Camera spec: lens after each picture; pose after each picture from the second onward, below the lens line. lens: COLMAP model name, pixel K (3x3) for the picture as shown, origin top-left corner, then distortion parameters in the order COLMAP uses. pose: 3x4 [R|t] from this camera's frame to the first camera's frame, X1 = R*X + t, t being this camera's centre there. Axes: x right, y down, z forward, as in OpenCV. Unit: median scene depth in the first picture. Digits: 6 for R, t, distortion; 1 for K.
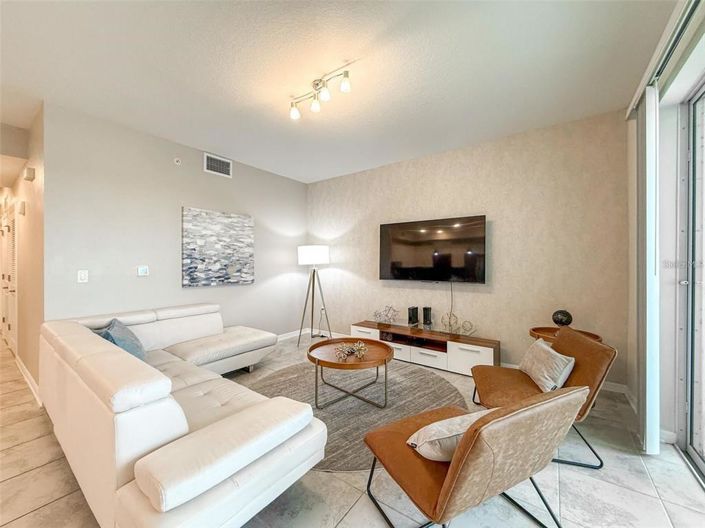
lens RADIAL K [[278.0, 0, 349.6], [0, 278.0, 263.8], [0, 0, 1]] dist [-0.001600, -0.000221]
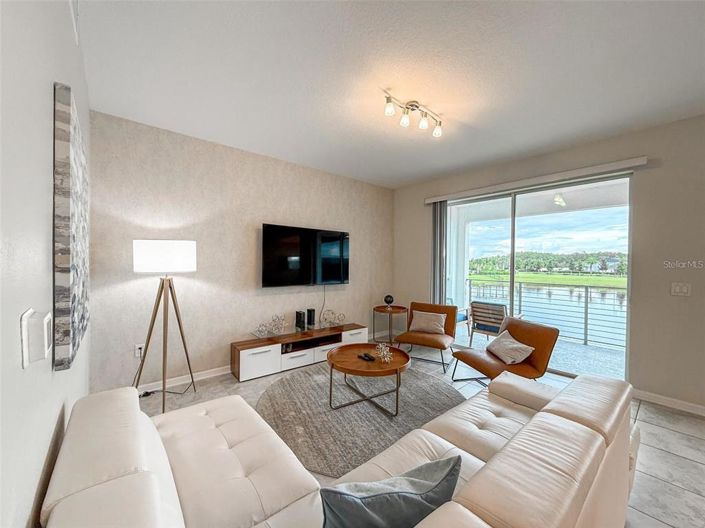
lens RADIAL K [[278.0, 0, 349.6], [0, 278.0, 263.8], [0, 0, 1]] dist [-0.001600, -0.000221]
pose [[0.244407, -0.001078, 0.969672, -0.837808], [-0.008851, 0.999955, 0.003342, -0.027567], [-0.969632, -0.009399, 0.244386, 0.677881]]
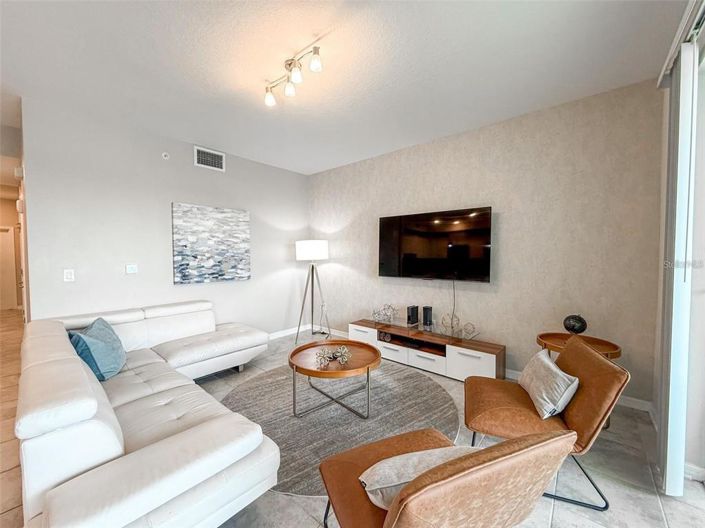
lens RADIAL K [[278.0, 0, 349.6], [0, 278.0, 263.8], [0, 0, 1]] dist [-0.001600, -0.000221]
pose [[0.997318, -0.000330, -0.073195, 0.099376], [0.002785, 0.999437, 0.033437, -0.022020], [0.073143, -0.033551, 0.996757, 0.066336]]
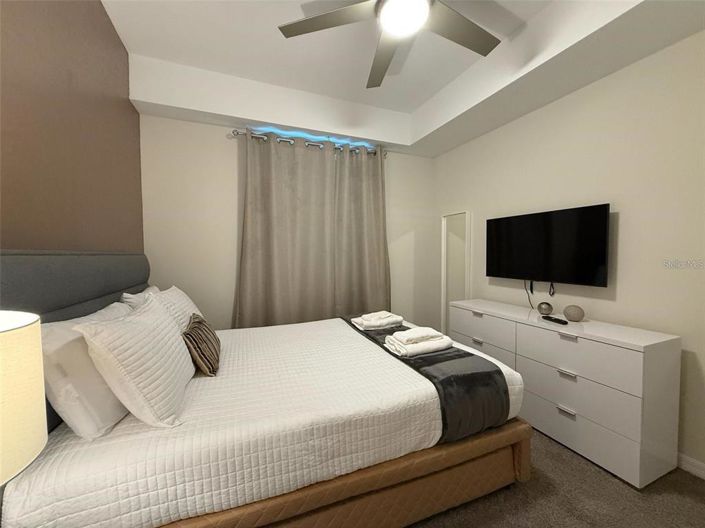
lens RADIAL K [[278.0, 0, 349.6], [0, 278.0, 263.8], [0, 0, 1]] dist [-0.001600, -0.000221]
pose [[0.851638, 0.017011, -0.523854, 0.273068], [0.000252, 0.999460, 0.032864, -0.024880], [0.524130, -0.028120, 0.851174, -0.107706]]
